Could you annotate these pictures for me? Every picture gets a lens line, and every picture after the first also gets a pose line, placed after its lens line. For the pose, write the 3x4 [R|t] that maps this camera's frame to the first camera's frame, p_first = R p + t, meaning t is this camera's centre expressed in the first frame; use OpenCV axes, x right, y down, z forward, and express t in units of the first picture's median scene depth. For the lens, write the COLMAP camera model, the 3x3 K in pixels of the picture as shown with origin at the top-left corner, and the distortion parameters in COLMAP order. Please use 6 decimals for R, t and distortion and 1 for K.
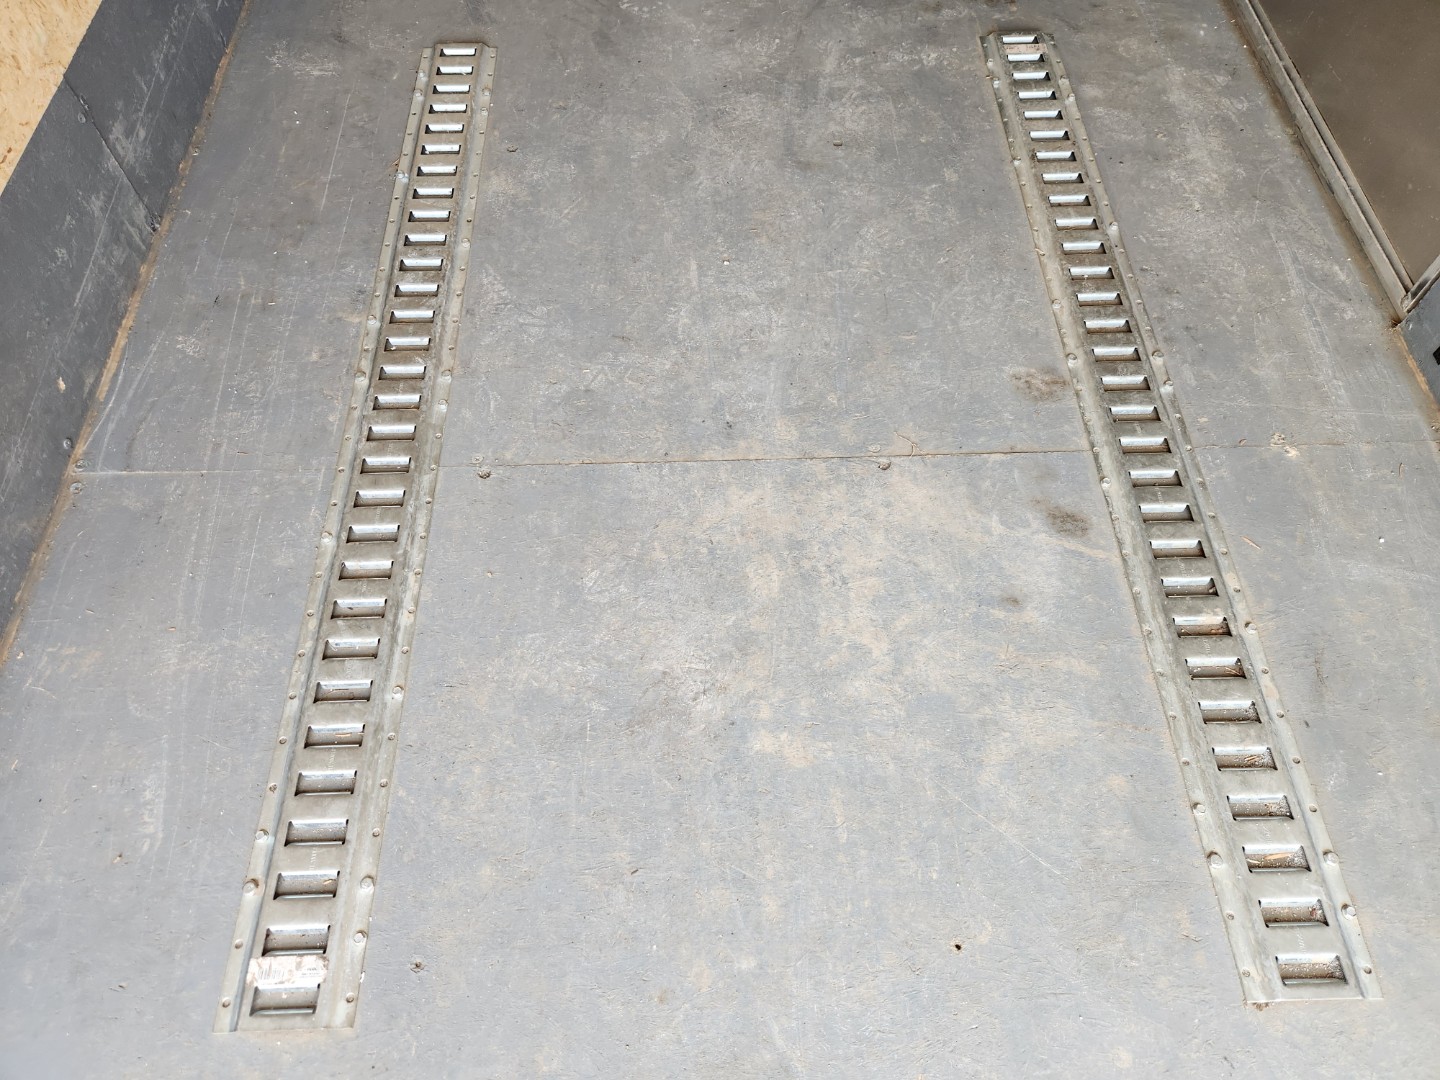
lens RADIAL K [[980.0, 0, 710.4], [0, 980.0, 540.1], [0, 0, 1]] dist [0.082975, -0.078592]
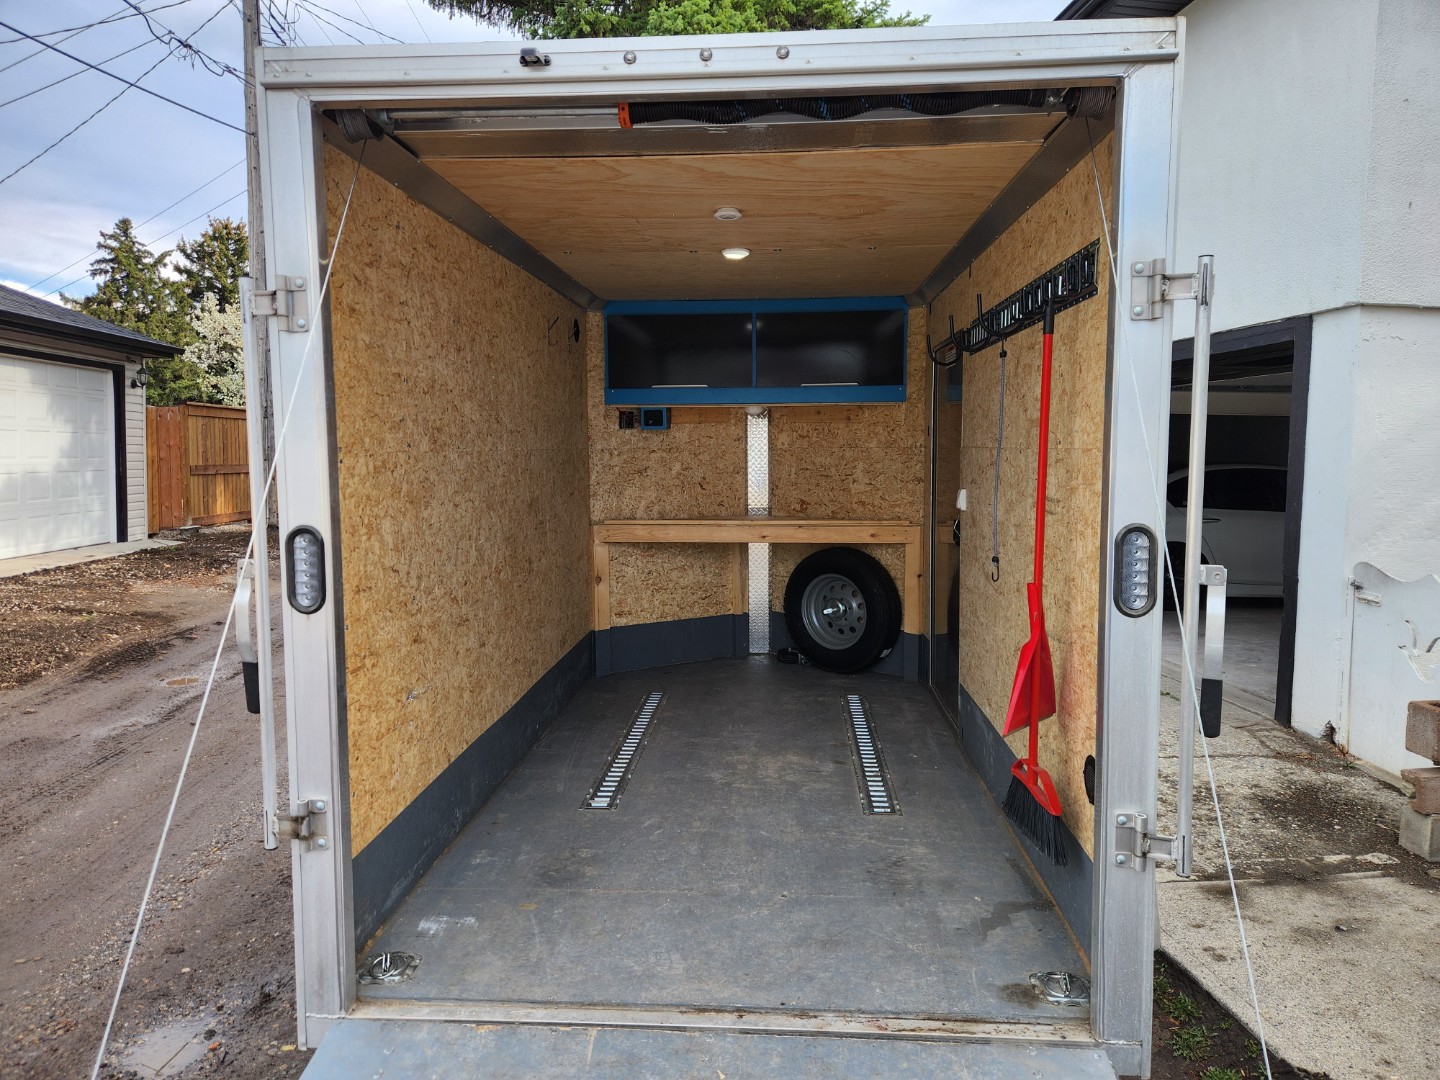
lens RADIAL K [[972.8, 0, 720.5], [0, 972.8, 532.2], [0, 0, 1]] dist [0.066618, -0.060162]
pose [[0.995812, 0.010308, -0.090846, 0.254397], [-0.078842, 0.599929, -0.796159, 2.035095], [0.046294, 0.799987, 0.598229, -1.462841]]
